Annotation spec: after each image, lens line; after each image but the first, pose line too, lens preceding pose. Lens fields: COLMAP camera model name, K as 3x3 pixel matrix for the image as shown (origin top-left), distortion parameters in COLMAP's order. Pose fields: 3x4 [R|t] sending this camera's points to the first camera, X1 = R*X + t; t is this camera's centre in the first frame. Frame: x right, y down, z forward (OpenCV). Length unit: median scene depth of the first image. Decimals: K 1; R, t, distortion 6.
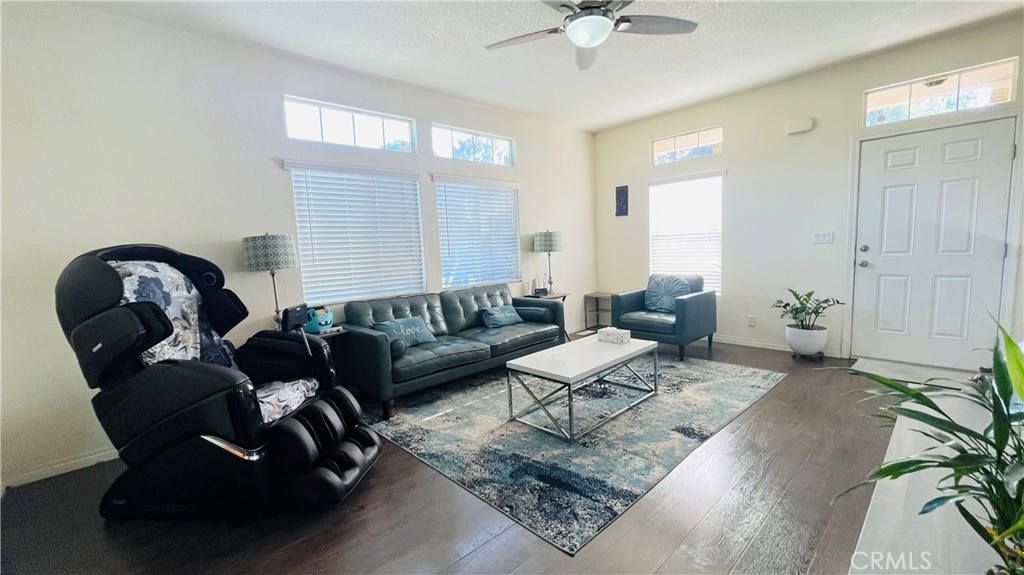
lens RADIAL K [[415.7, 0, 509.2], [0, 415.7, 292.0], [0, 0, 1]] dist [-0.005562, 0.002137]
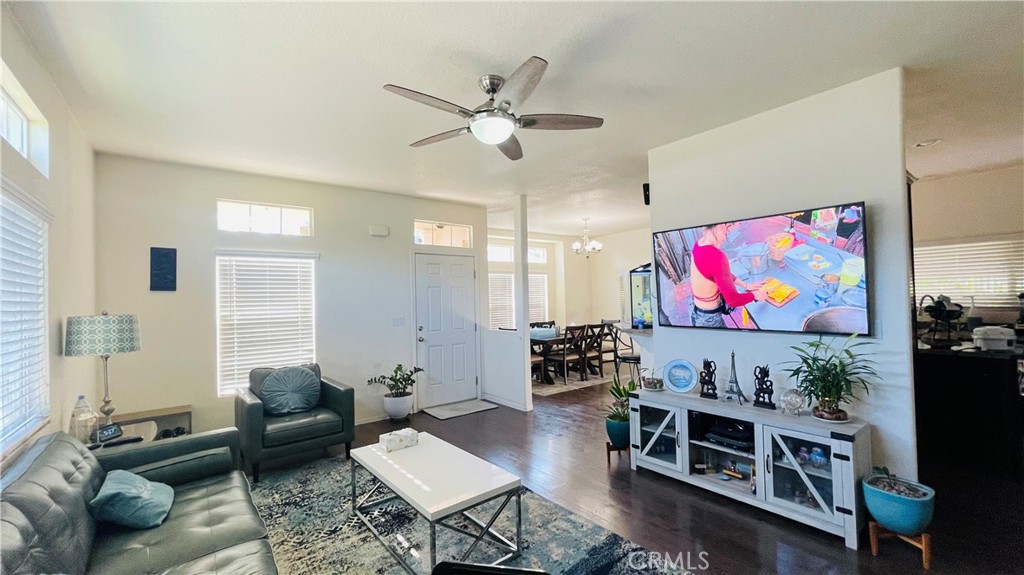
lens RADIAL K [[415.7, 0, 510.0], [0, 415.7, 292.6], [0, 0, 1]] dist [-0.005562, 0.002137]
pose [[0.084273, 0.057708, 0.994770, -0.555849], [0.128958, 0.989294, -0.068315, -0.098899], [-0.988063, 0.134040, 0.075929, 0.629028]]
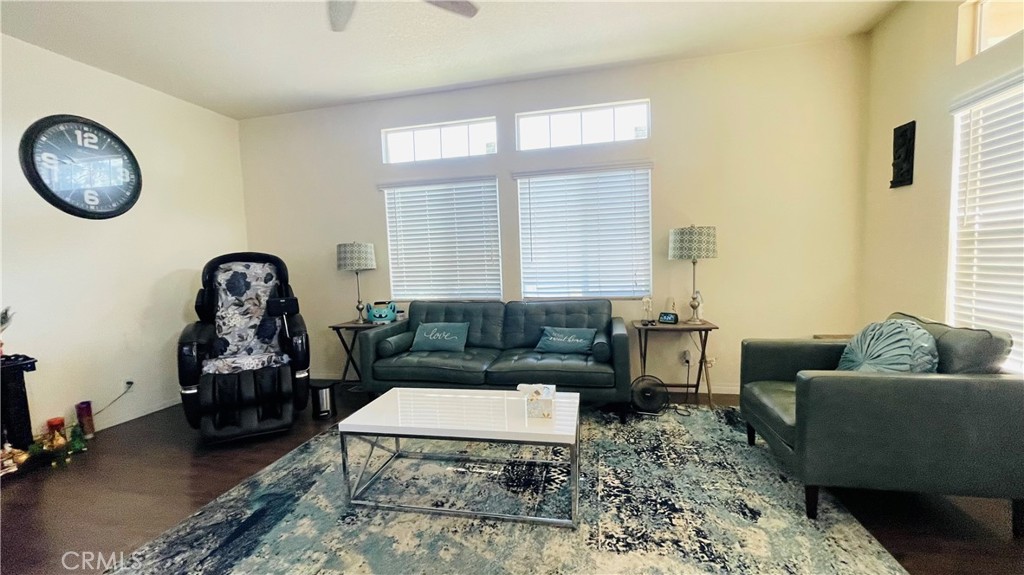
lens RADIAL K [[415.7, 0, 508.0], [0, 415.7, 291.5], [0, 0, 1]] dist [-0.005562, 0.002137]
pose [[0.561358, 0.086965, -0.822991, 0.672728], [-0.080623, 0.995480, 0.050199, -0.077413], [0.823636, 0.038172, 0.565832, 0.564482]]
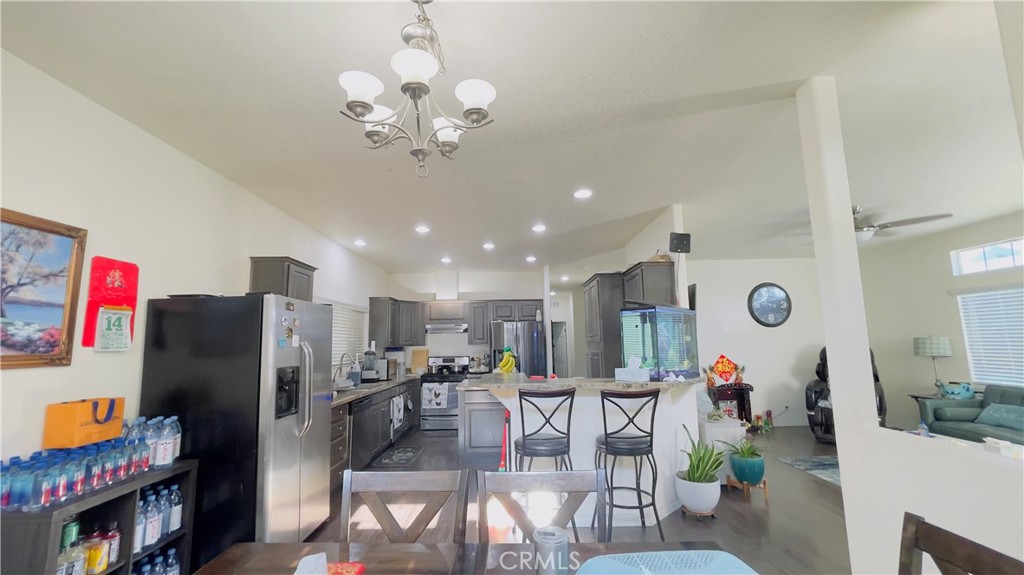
lens RADIAL K [[422.1, 0, 521.5], [0, 422.1, 292.5], [0, 0, 1]] dist [-0.001959, 0.006826]
pose [[-0.658532, -0.037415, -0.751622, 1.693358], [-0.034065, 0.999222, -0.019894, -0.198250], [0.751781, 0.012503, -0.659294, 0.749044]]
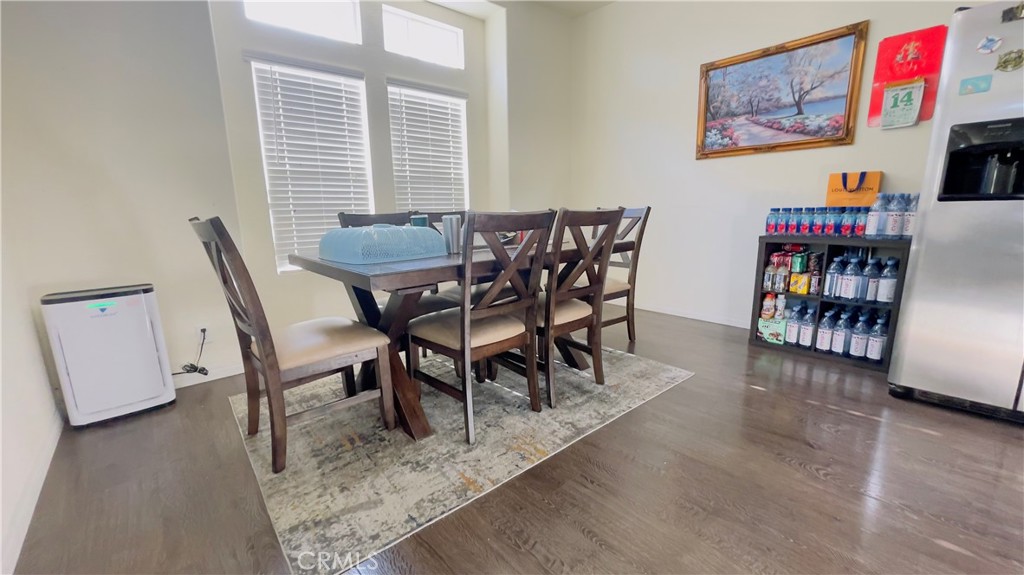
lens RADIAL K [[422.1, 0, 509.0], [0, 422.1, 292.9], [0, 0, 1]] dist [-0.001959, 0.006826]
pose [[0.013783, -0.157505, 0.987422, 0.900767], [0.122784, 0.980309, 0.154657, -0.024484], [-0.992338, 0.119107, 0.032851, 0.494799]]
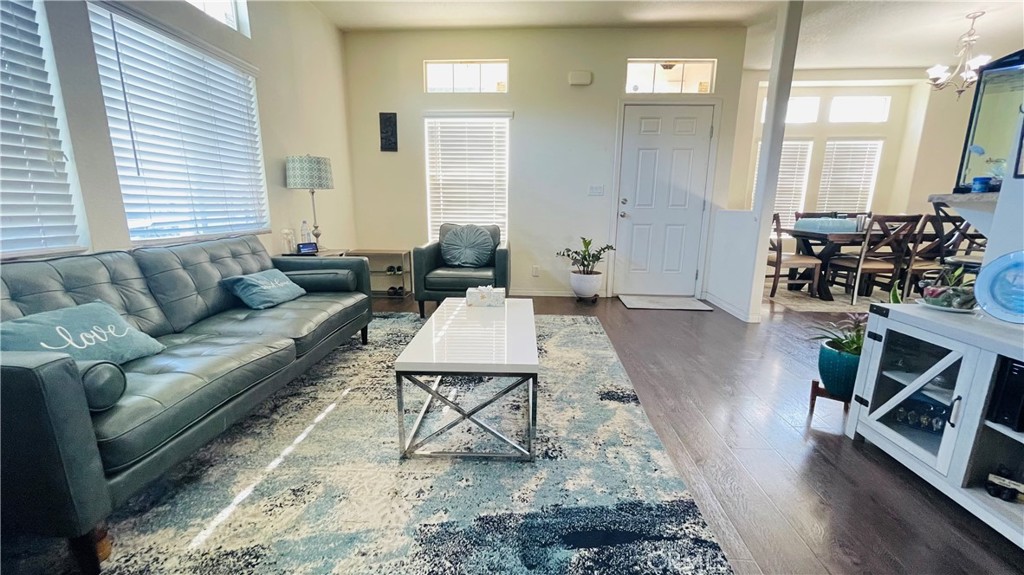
lens RADIAL K [[415.7, 0, 510.4], [0, 415.7, 291.7], [0, 0, 1]] dist [-0.005562, 0.002137]
pose [[0.717512, -0.094837, 0.690060, -0.219657], [0.035501, 0.994379, 0.099748, 0.020952], [-0.695641, -0.047072, 0.716846, 0.404135]]
